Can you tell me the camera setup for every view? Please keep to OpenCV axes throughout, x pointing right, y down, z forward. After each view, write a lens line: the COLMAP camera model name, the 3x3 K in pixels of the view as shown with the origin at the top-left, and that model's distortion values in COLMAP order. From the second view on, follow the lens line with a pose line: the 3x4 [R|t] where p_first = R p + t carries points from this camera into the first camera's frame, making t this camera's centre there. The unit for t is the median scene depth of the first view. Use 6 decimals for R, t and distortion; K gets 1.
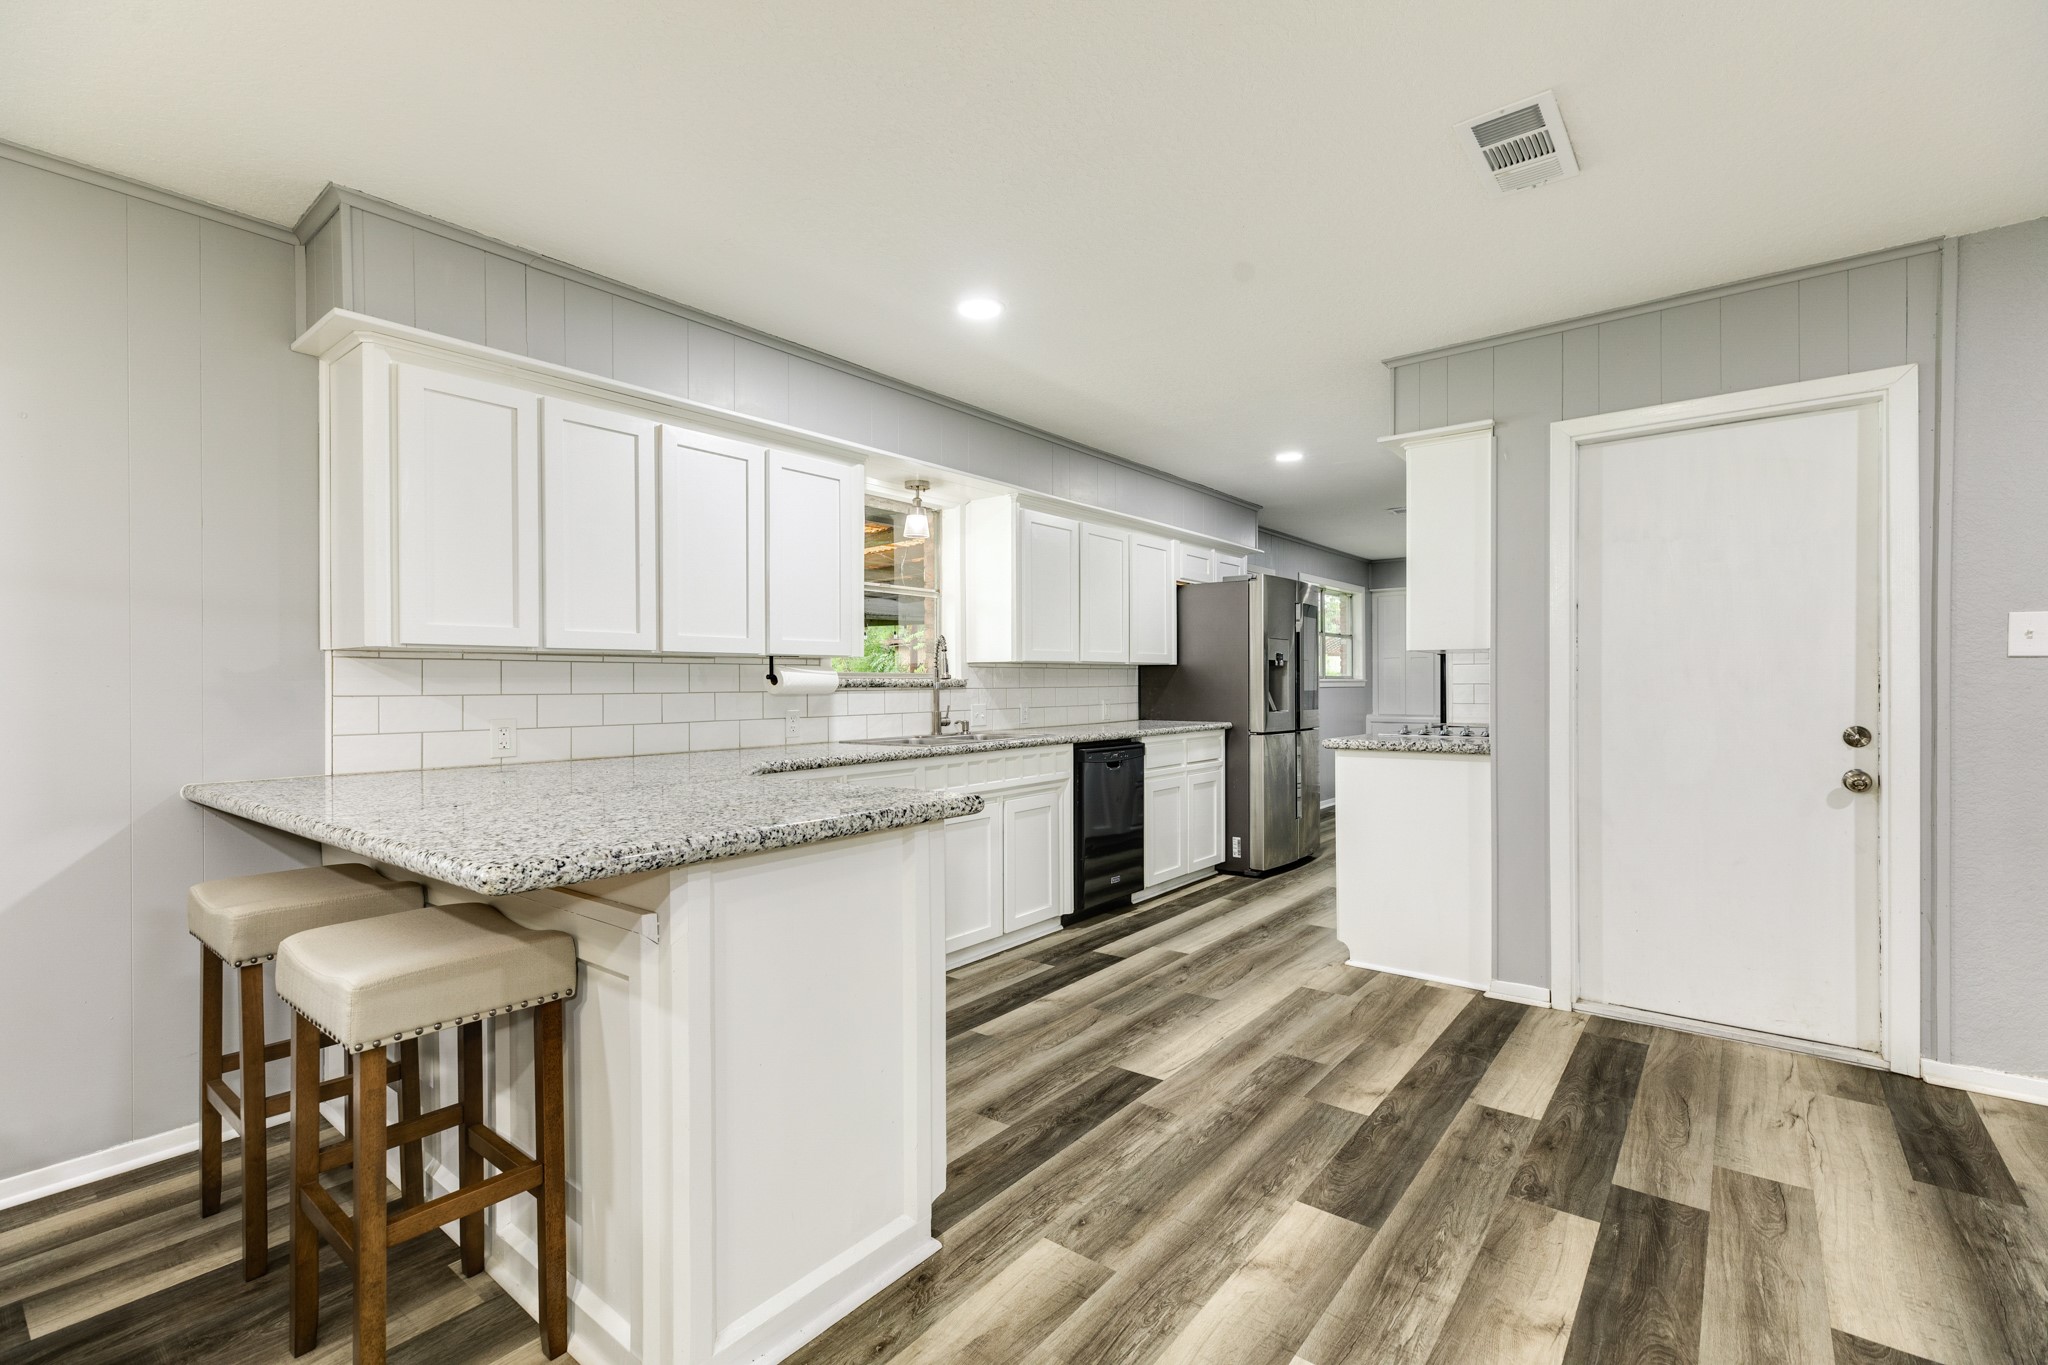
lens RADIAL K [[917.4, 0, 1022.1], [0, 917.4, 688.2], [0, 0, 1]] dist [-0.000726, -0.000320]
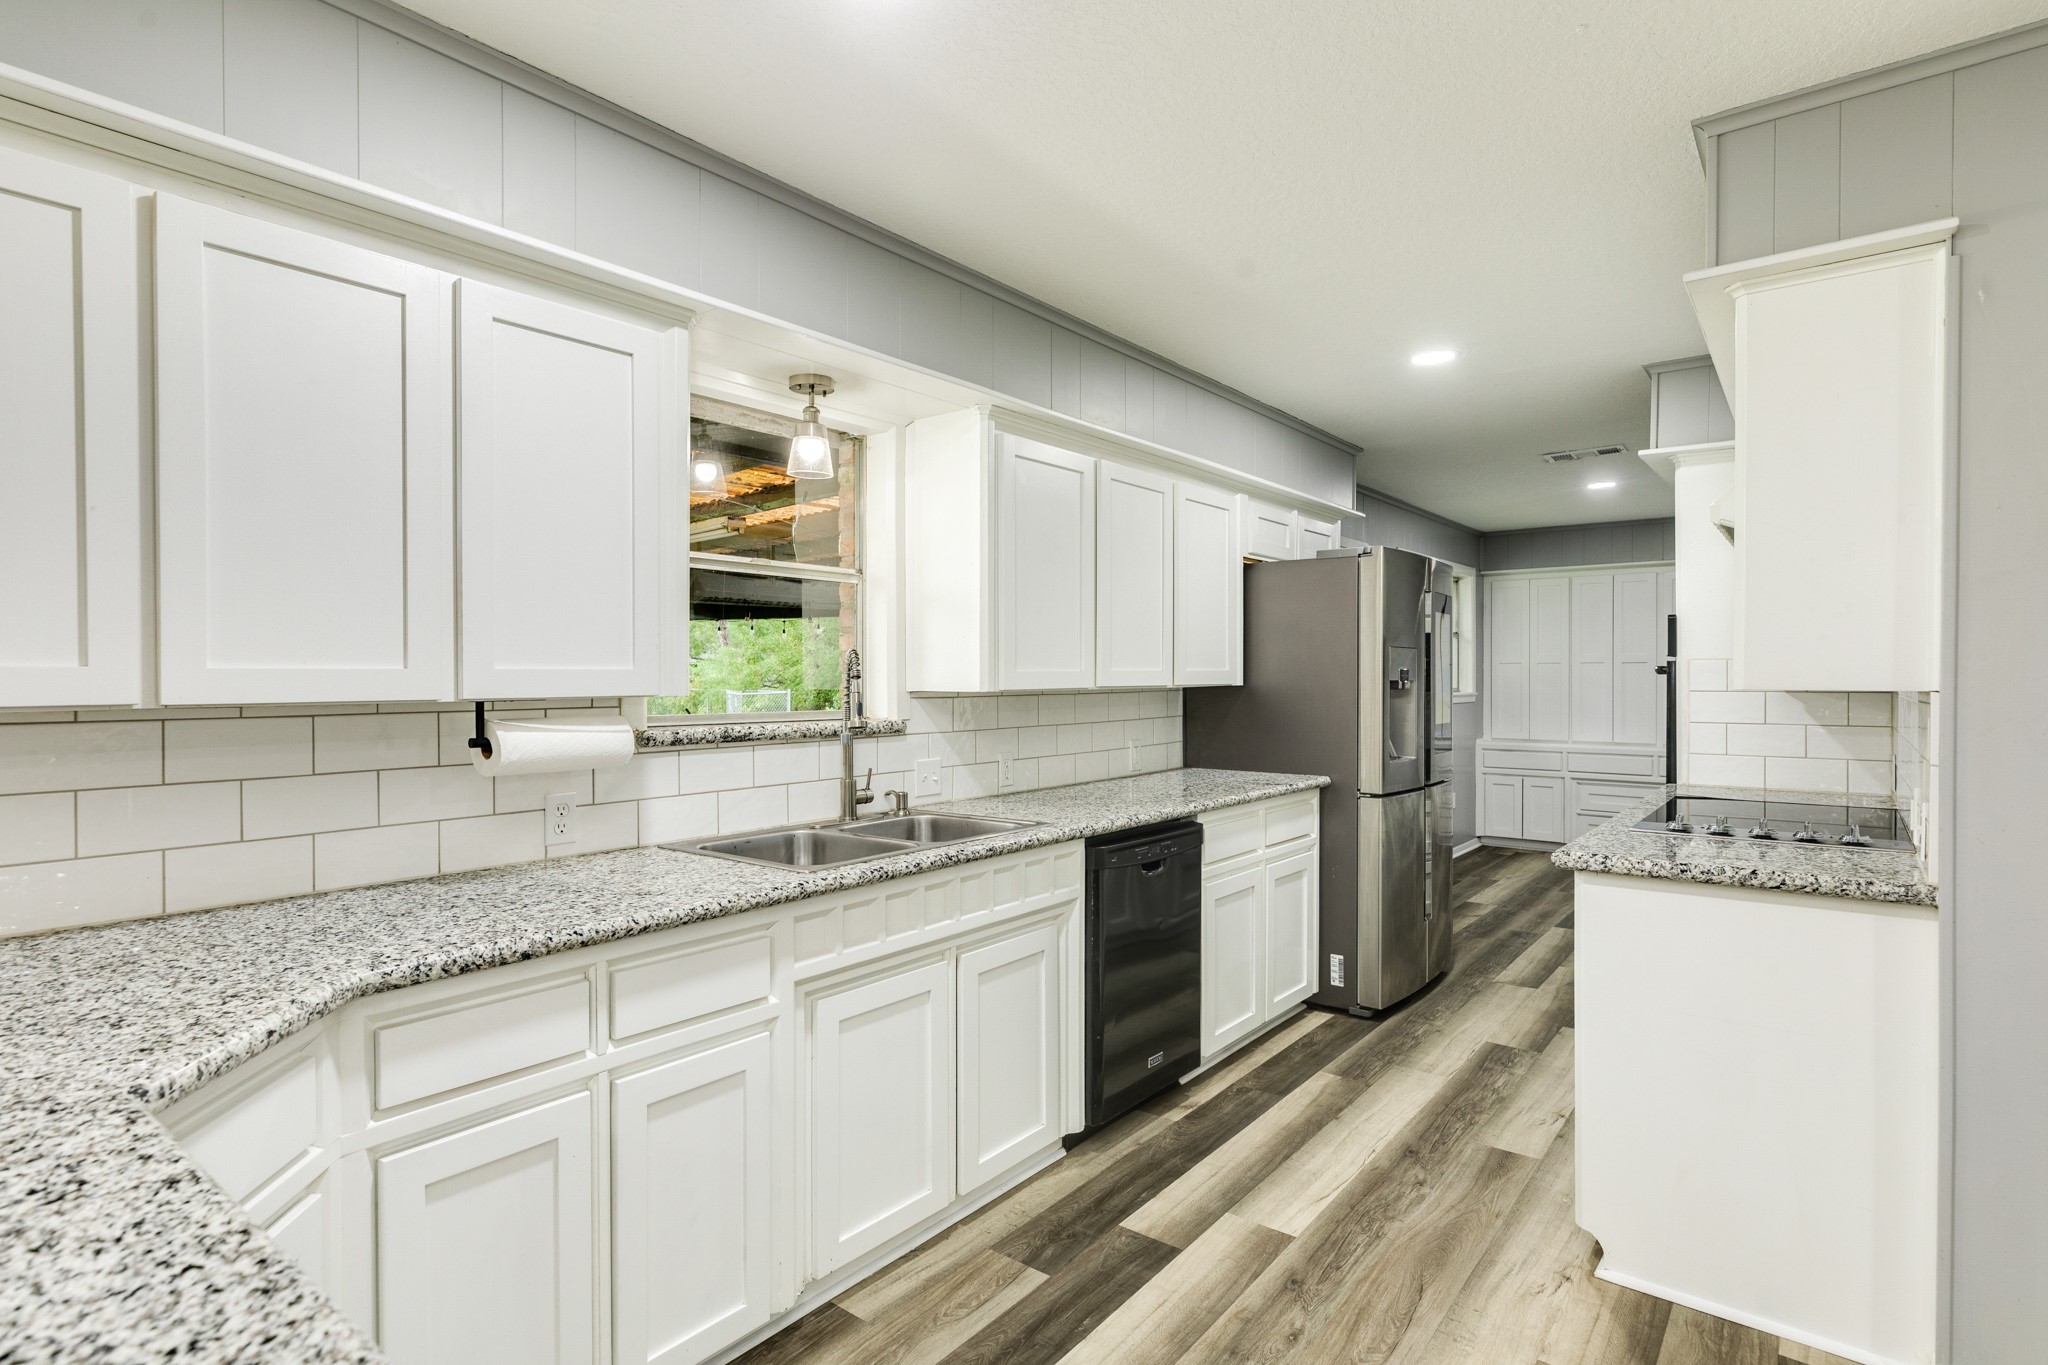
lens RADIAL K [[1028.6, 0, 1023.7], [0, 1028.6, 681.4], [0, 0, 1]] dist [0.000049, 0.000090]
pose [[0.999993, 0.003143, -0.001927, 0.017638], [-0.003143, 0.999995, 0.000348, -0.035927], [0.001928, -0.000342, 0.999998, 0.338491]]
